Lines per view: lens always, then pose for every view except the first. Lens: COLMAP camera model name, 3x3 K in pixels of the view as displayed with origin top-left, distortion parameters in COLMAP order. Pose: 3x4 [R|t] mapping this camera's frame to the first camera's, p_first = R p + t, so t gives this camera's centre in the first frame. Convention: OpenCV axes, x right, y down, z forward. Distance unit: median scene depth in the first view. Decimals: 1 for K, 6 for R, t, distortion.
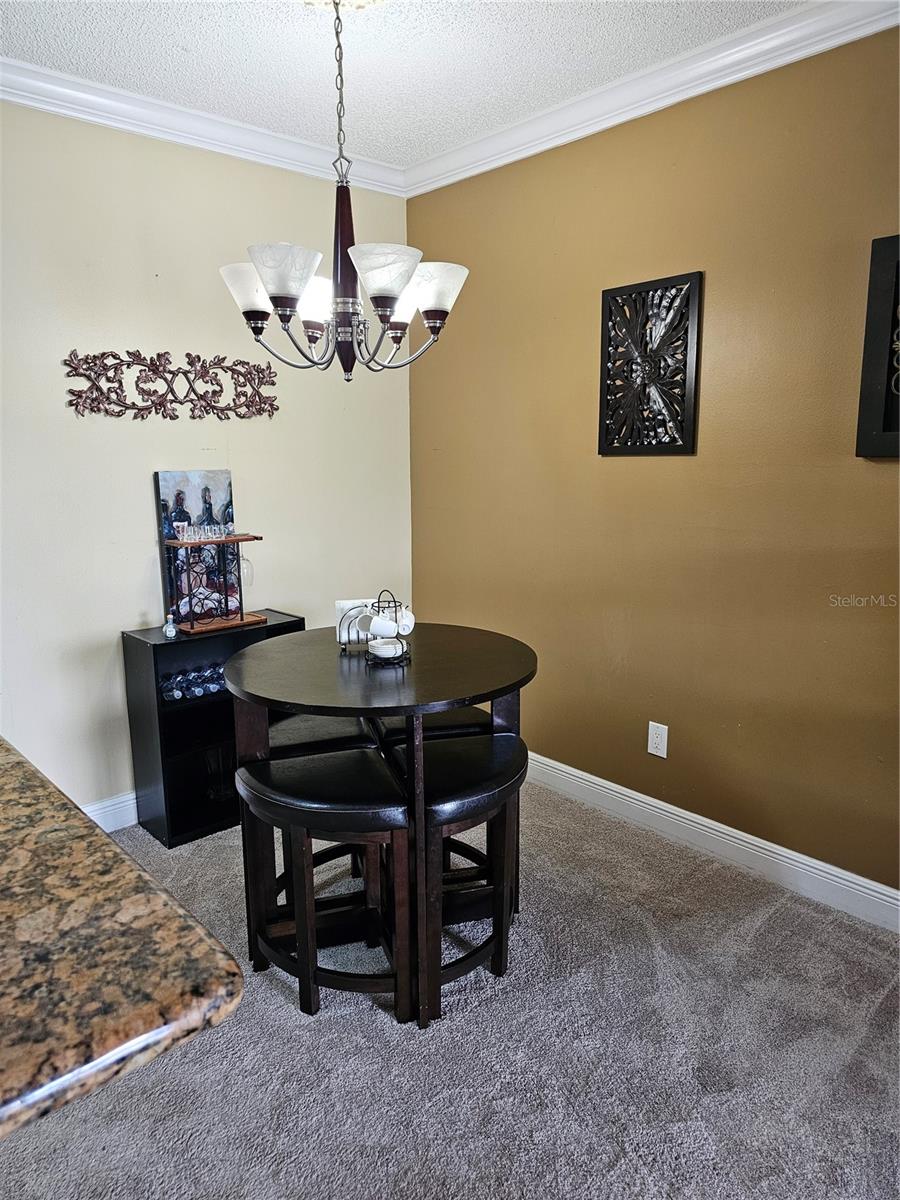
lens RADIAL K [[802.3, 0, 452.2], [0, 802.3, 592.9], [0, 0, 1]] dist [0.035959, -0.039158]
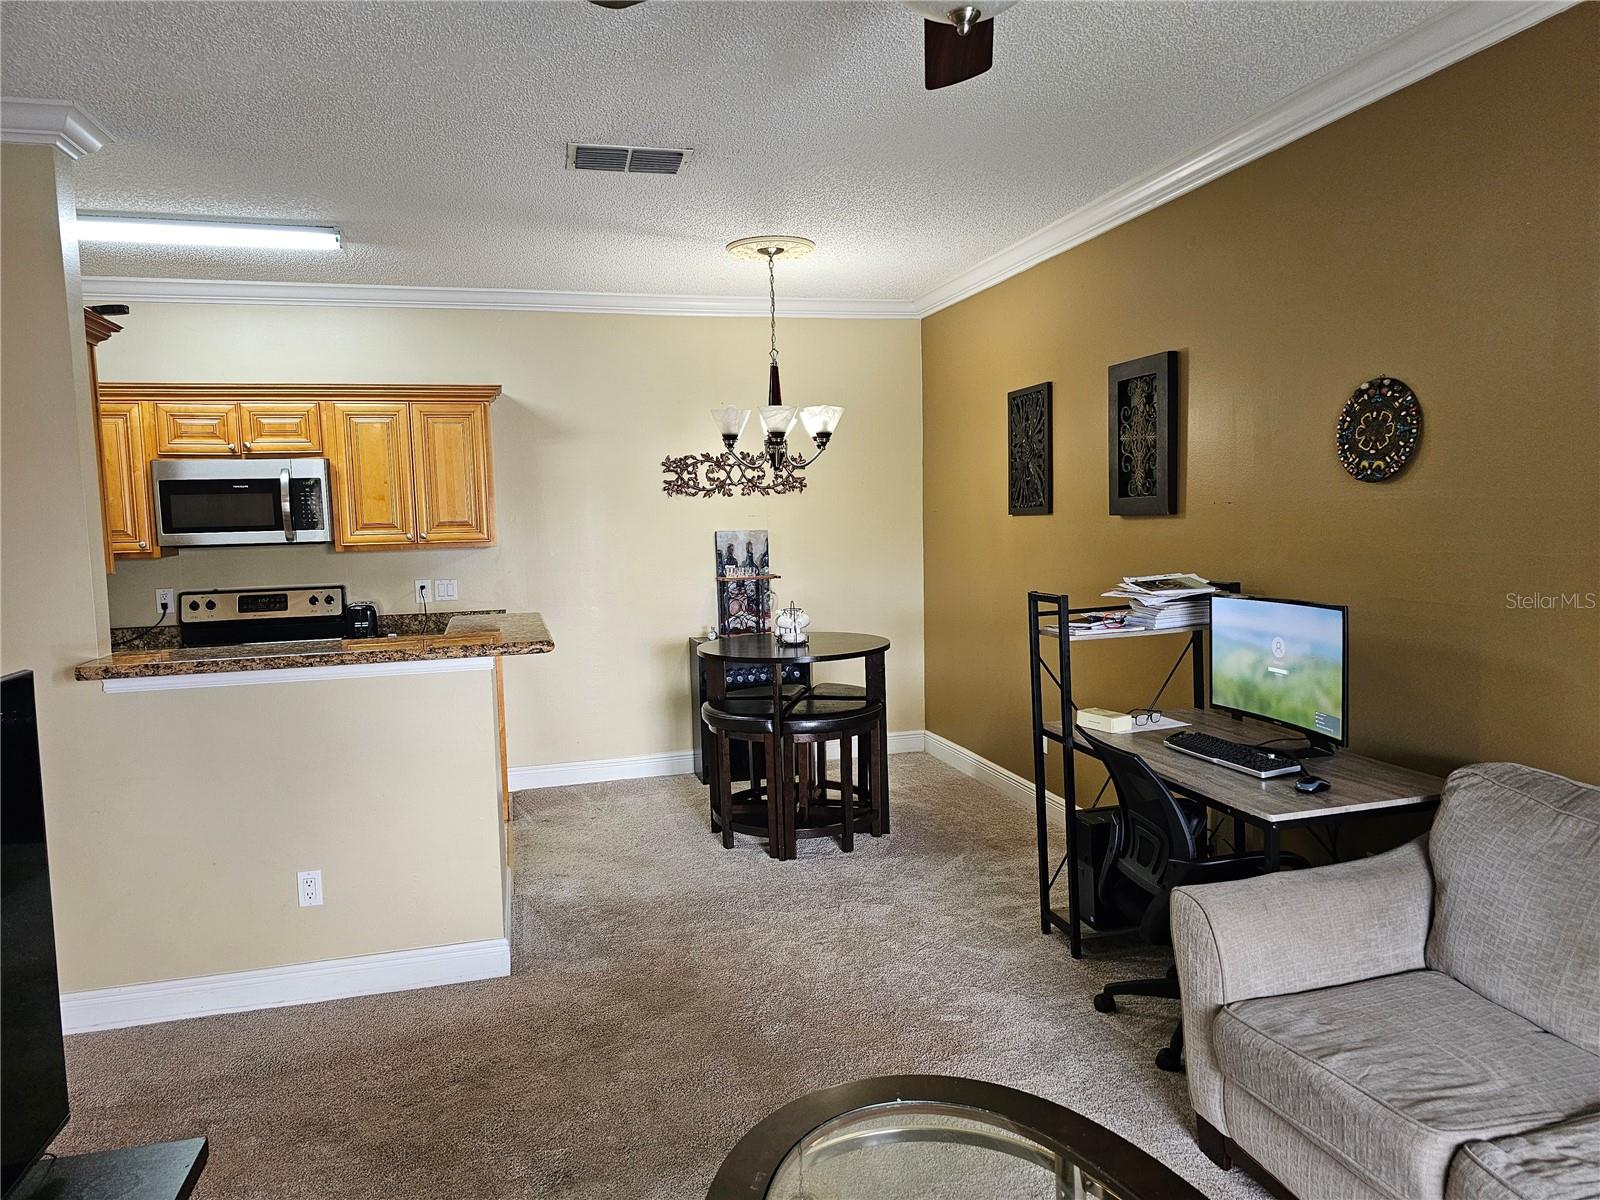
lens RADIAL K [[1069.8, 0, 803.6], [0, 1069.8, 604.4], [0, 0, 1]] dist [0.035959, -0.039158]
pose [[0.890110, 0.022873, -0.455172, 0.677731], [-0.061965, 0.995539, -0.071148, 0.114481], [0.451514, 0.091535, 0.887557, -0.668300]]
